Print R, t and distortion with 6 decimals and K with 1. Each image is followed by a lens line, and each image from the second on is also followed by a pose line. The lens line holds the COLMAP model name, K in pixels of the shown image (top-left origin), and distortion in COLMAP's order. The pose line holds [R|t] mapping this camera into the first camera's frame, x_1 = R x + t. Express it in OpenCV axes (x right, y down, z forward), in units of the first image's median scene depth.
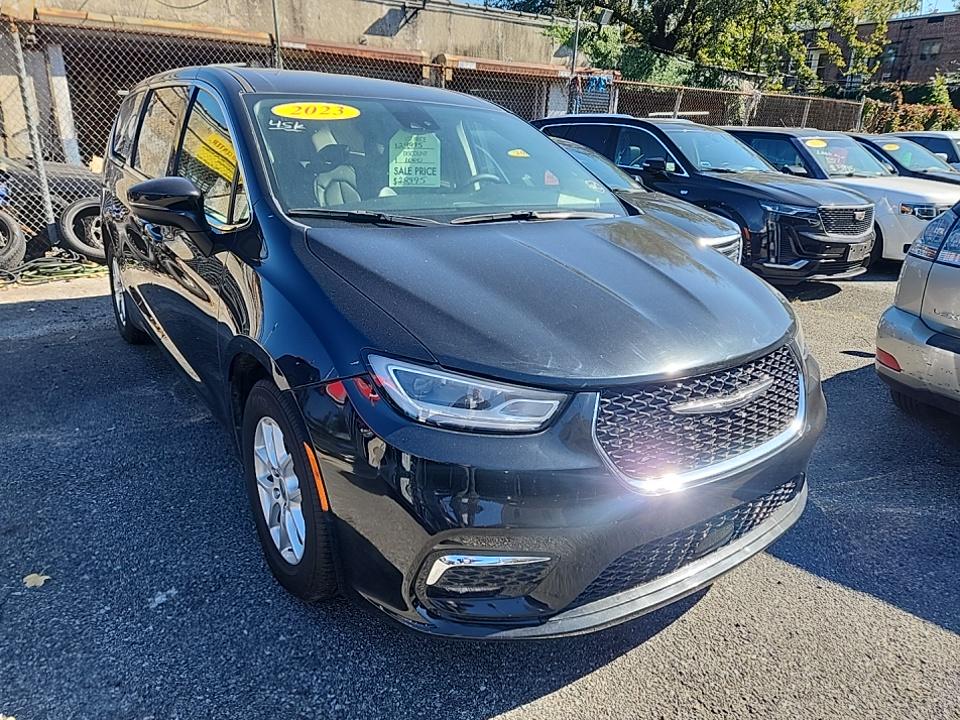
lens RADIAL K [[634.8, 0, 480.0], [0, 634.8, 360.0], [0, 0, 1]] dist [0.064143, -0.043900]
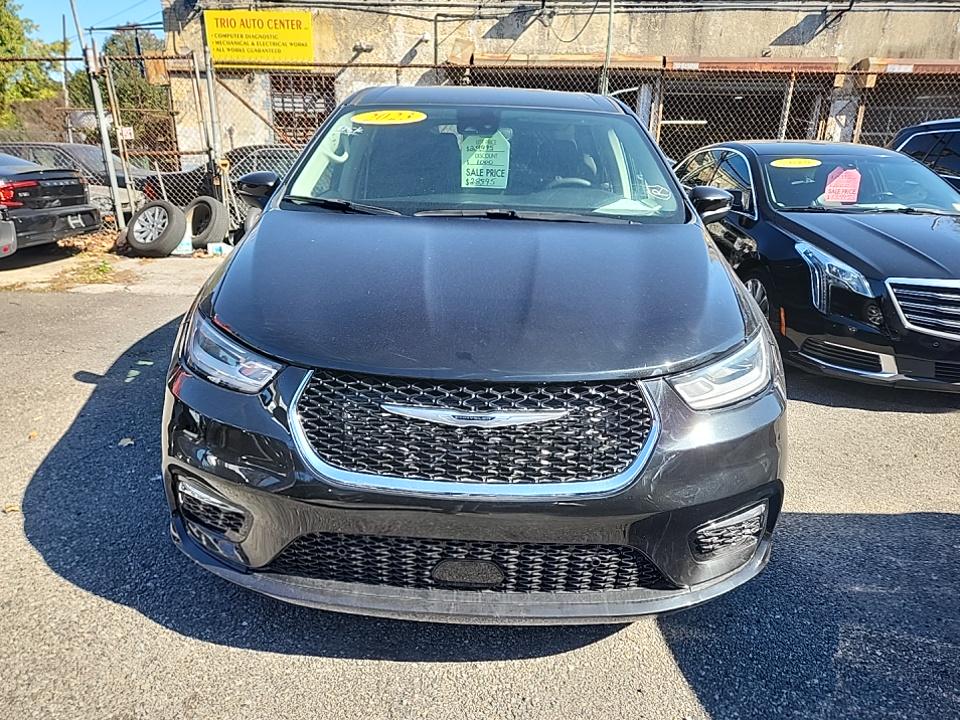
lens RADIAL K [[634.8, 0, 480.0], [0, 634.8, 360.0], [0, 0, 1]] dist [0.064143, -0.043900]
pose [[0.805833, 0.176925, -0.565093, 0.104917], [-0.194497, 0.980456, 0.029614, -0.005143], [0.559288, 0.086045, 0.824495, 0.032619]]
